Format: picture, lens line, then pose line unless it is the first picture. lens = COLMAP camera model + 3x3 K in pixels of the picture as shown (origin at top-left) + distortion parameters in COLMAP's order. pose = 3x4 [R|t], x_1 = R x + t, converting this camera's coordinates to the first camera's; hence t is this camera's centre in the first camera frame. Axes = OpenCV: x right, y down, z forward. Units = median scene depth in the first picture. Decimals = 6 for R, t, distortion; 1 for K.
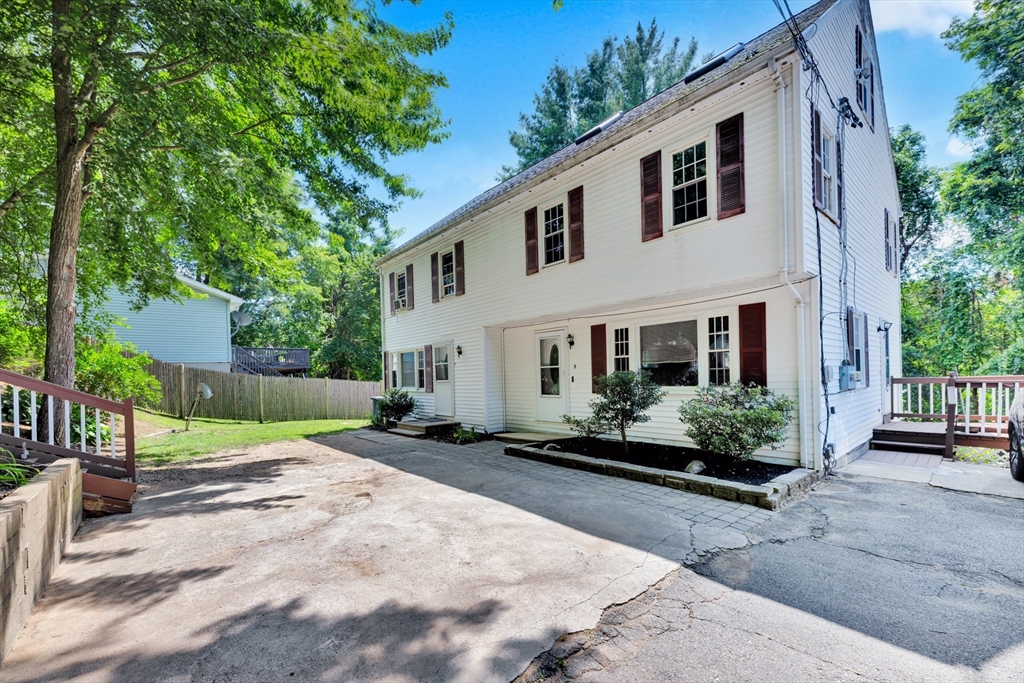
lens RADIAL K [[432.3, 0, 538.2], [0, 432.3, 381.4], [0, 0, 1]] dist [-0.003033, 0.000391]
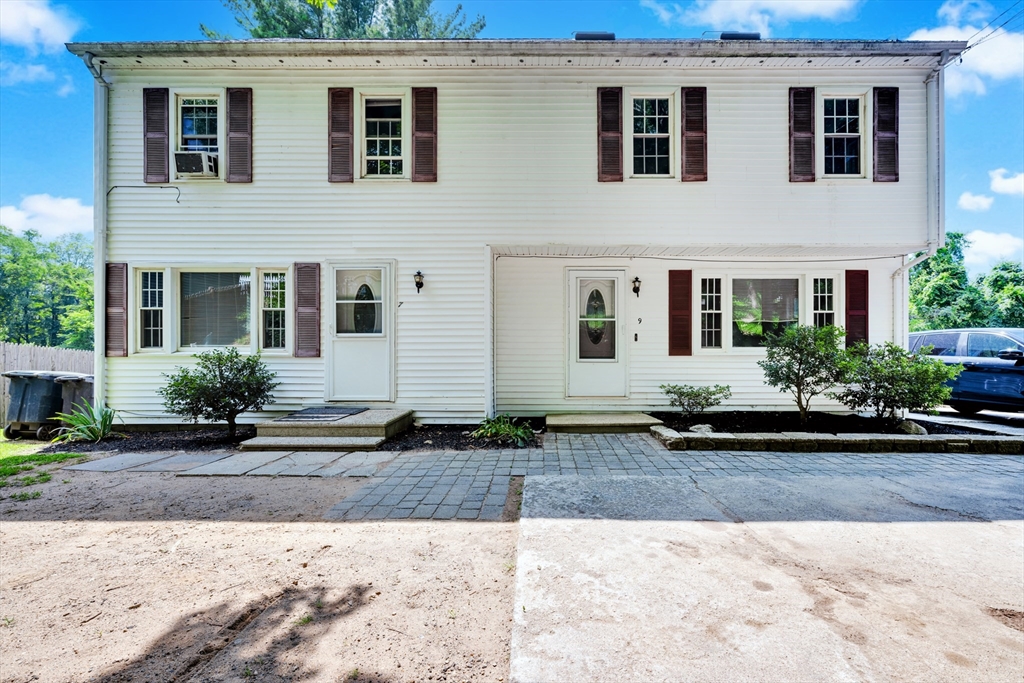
lens RADIAL K [[432.3, 0, 511.8], [0, 432.3, 337.1], [0, 0, 1]] dist [-0.003033, 0.000391]
pose [[0.685685, 0.027250, 0.727388, -0.563683], [-0.014980, 0.999616, -0.023328, 0.014034], [-0.727744, 0.005100, 0.685829, 0.595823]]
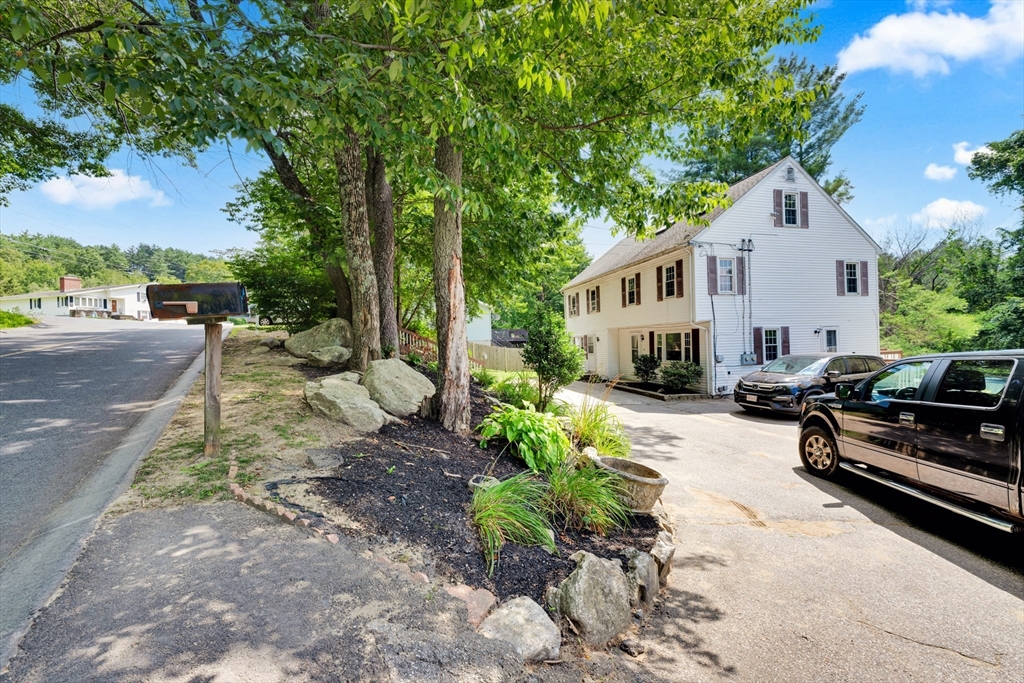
lens RADIAL K [[432.3, 0, 511.4], [0, 432.3, 341.6], [0, 0, 1]] dist [-0.003033, 0.000391]
pose [[0.874937, 0.000161, -0.484238, 0.507582], [-0.000228, 1.000000, -0.000079, -0.067262], [0.484238, 0.000179, 0.874937, -1.111813]]
